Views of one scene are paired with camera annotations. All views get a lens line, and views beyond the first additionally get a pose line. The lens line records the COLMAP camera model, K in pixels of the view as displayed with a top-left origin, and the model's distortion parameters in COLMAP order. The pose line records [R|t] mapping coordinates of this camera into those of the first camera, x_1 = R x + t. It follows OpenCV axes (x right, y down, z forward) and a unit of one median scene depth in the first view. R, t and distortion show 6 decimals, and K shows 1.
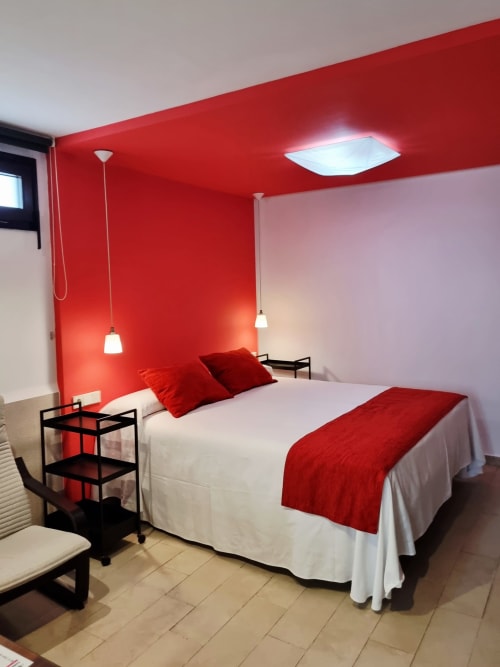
lens RADIAL K [[487.2, 0, 257.2], [0, 487.2, 319.3], [0, 0, 1]] dist [0.063132, -0.026871]
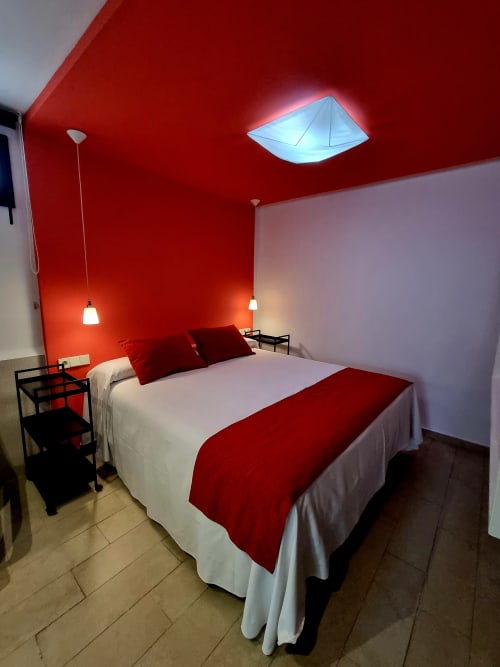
lens RADIAL K [[299.1, 0, 247.7], [0, 299.1, 337.4], [0, 0, 1]] dist [-0.004225, 0.001798]
pose [[0.991939, 0.065597, -0.108419, 0.159631], [-0.053261, 0.992166, 0.113004, 0.002050], [0.114982, -0.106319, 0.987662, 0.390668]]
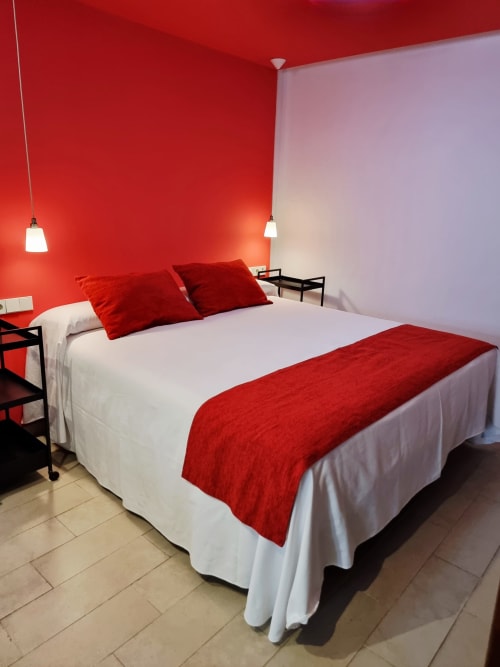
lens RADIAL K [[487.2, 0, 255.5], [0, 487.2, 327.0], [0, 0, 1]] dist [0.063132, -0.026871]
pose [[0.988722, 0.097044, -0.114066, 0.176620], [-0.072692, 0.976887, 0.201015, 0.001782], [0.130937, -0.190456, 0.972924, 0.271468]]
